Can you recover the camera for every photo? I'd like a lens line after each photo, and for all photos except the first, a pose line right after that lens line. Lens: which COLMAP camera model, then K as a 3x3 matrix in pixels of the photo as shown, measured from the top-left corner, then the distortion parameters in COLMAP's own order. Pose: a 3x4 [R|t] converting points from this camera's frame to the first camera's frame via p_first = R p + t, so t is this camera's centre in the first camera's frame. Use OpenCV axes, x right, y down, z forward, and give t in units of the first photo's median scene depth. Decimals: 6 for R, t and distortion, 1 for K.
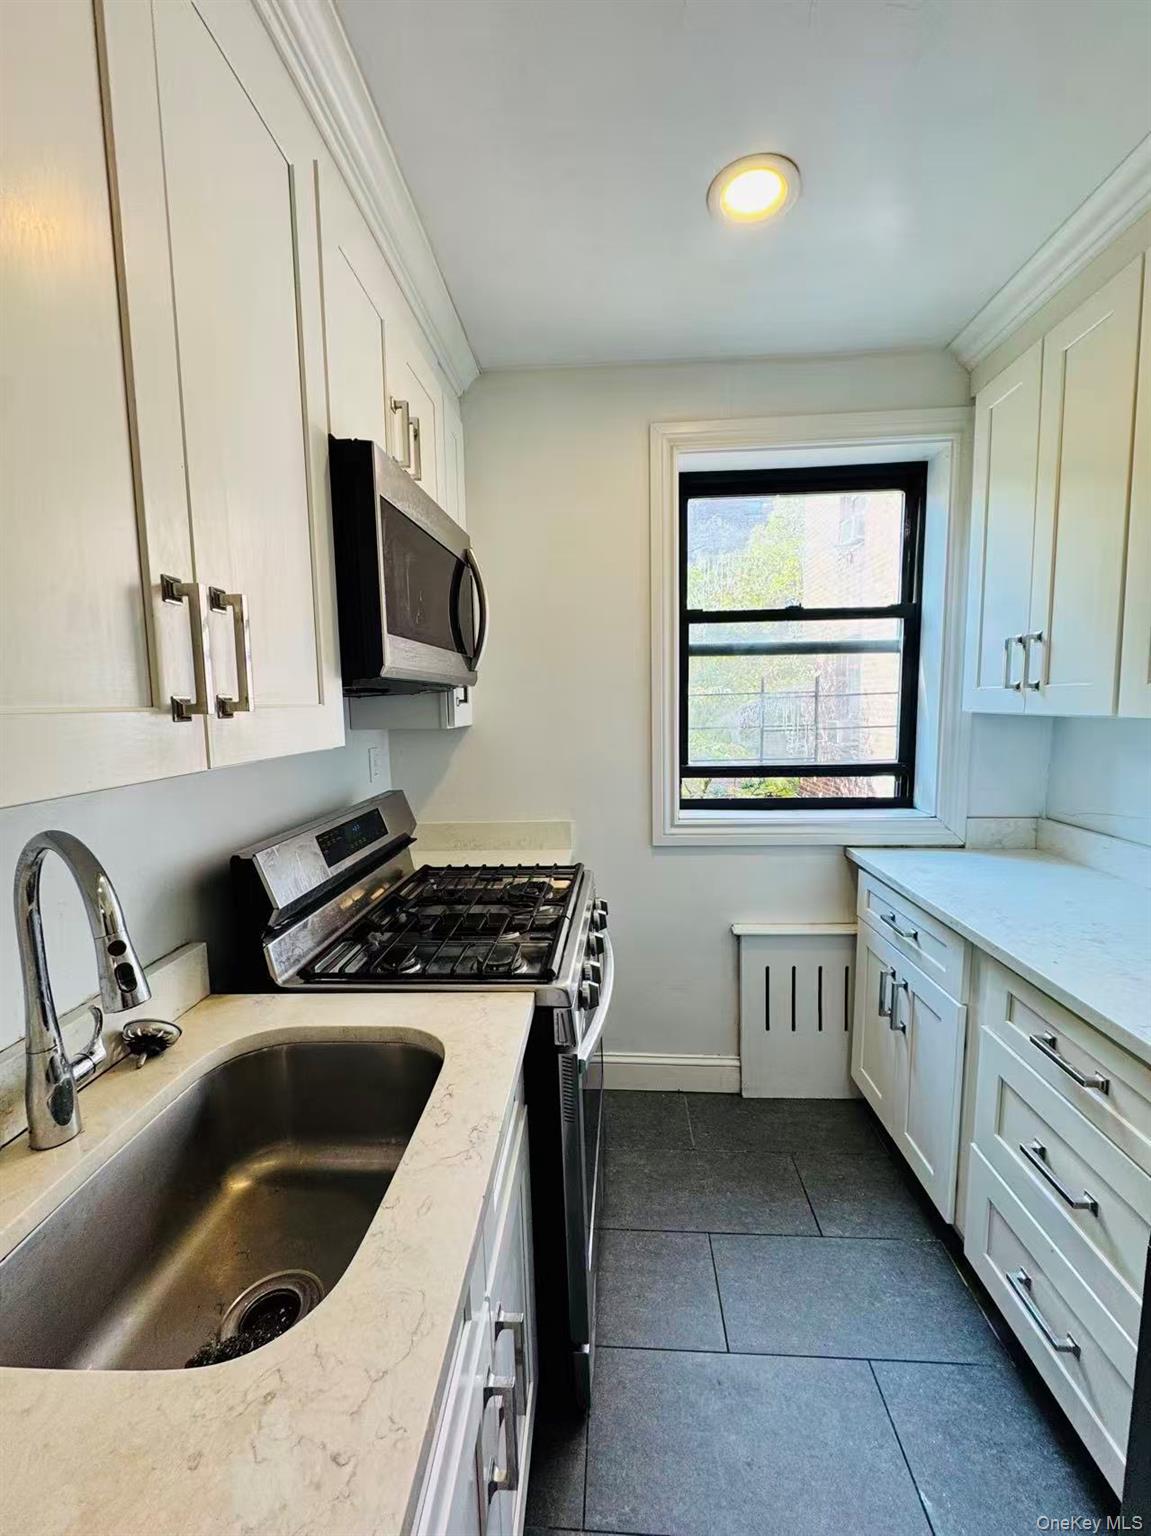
lens RADIAL K [[613.8, 0, 576.5], [0, 613.8, 766.7], [0, 0, 1]] dist [-0.002137, 0.000191]
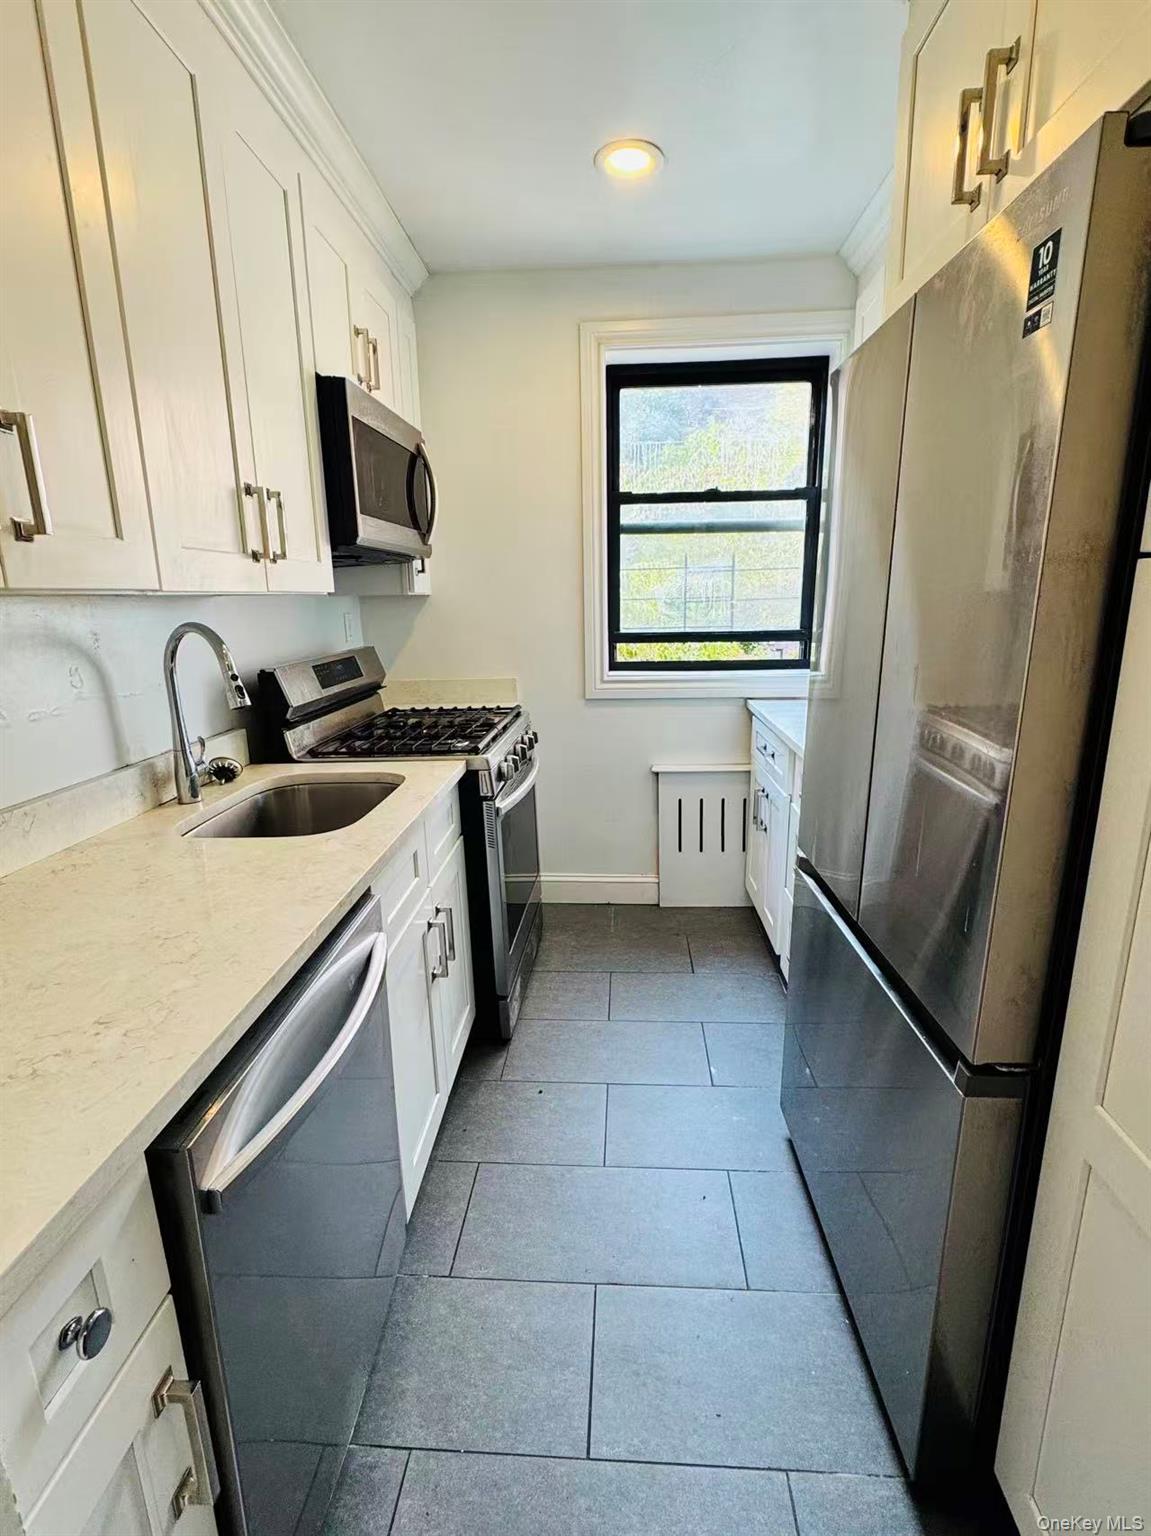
lens RADIAL K [[749.1, 0, 585.9], [0, 749.1, 776.8], [0, 0, 1]] dist [-0.000992, -0.000623]
pose [[0.999998, 0.000896, 0.001875, 0.151573], [-0.001125, 0.992060, 0.125759, 0.119988], [-0.001747, -0.125761, 0.992059, -0.568407]]
